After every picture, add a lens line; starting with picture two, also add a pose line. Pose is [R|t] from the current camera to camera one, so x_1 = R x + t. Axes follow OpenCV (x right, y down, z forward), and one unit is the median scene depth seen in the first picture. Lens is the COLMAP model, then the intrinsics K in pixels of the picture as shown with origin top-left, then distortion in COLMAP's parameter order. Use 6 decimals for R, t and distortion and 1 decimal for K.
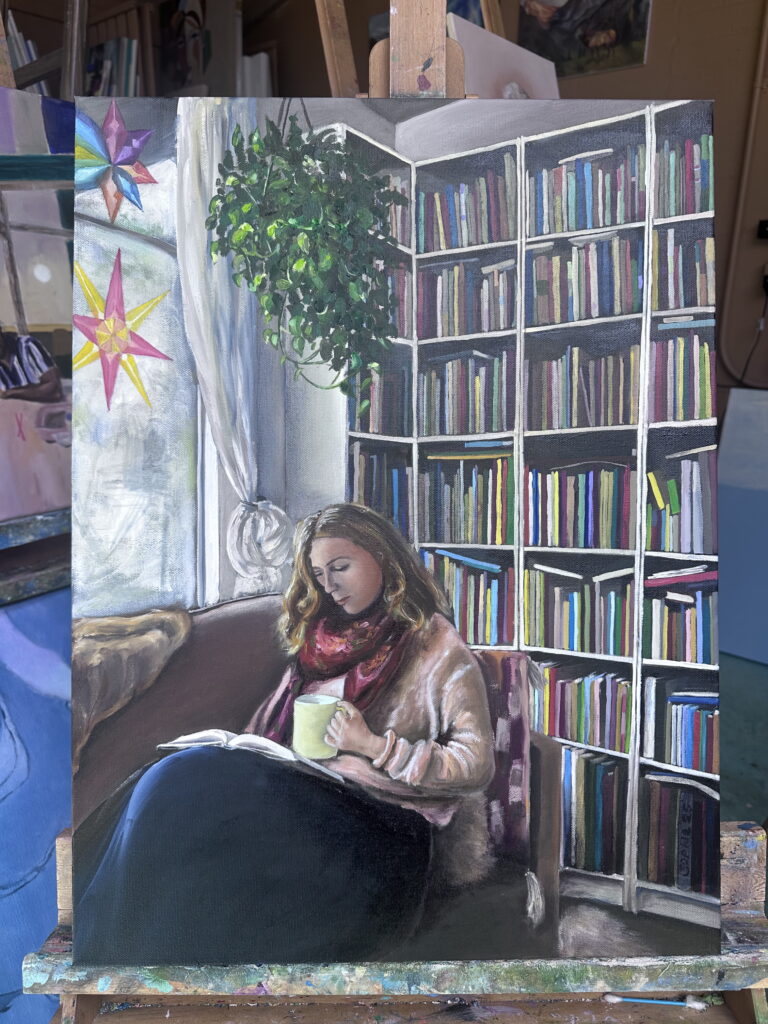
lens RADIAL K [[723.4, 0, 375.0], [0, 723.4, 494.2], [0, 0, 1]] dist [0.019338, -0.028093]
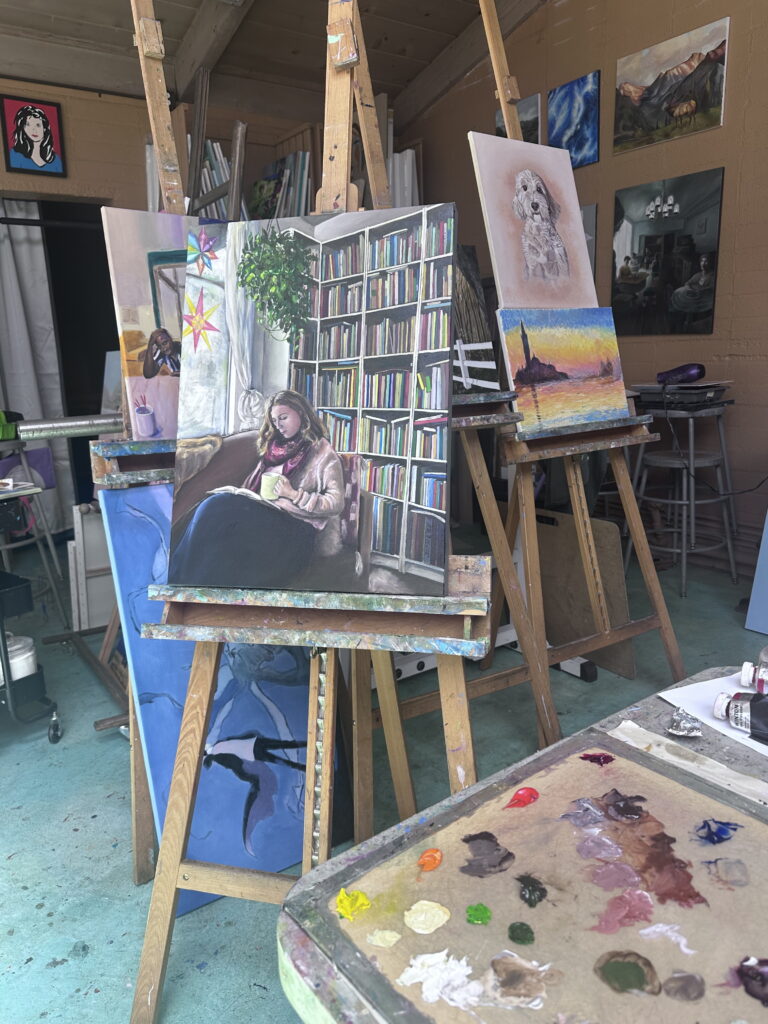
lens RADIAL K [[723.4, 0, 384.0], [0, 723.4, 511.7], [0, 0, 1]] dist [0.019338, -0.028093]
pose [[0.967262, 0.016928, -0.253216, 0.839512], [-0.031603, 0.998041, -0.054001, 0.508435], [0.251806, 0.060236, 0.965901, -1.106625]]
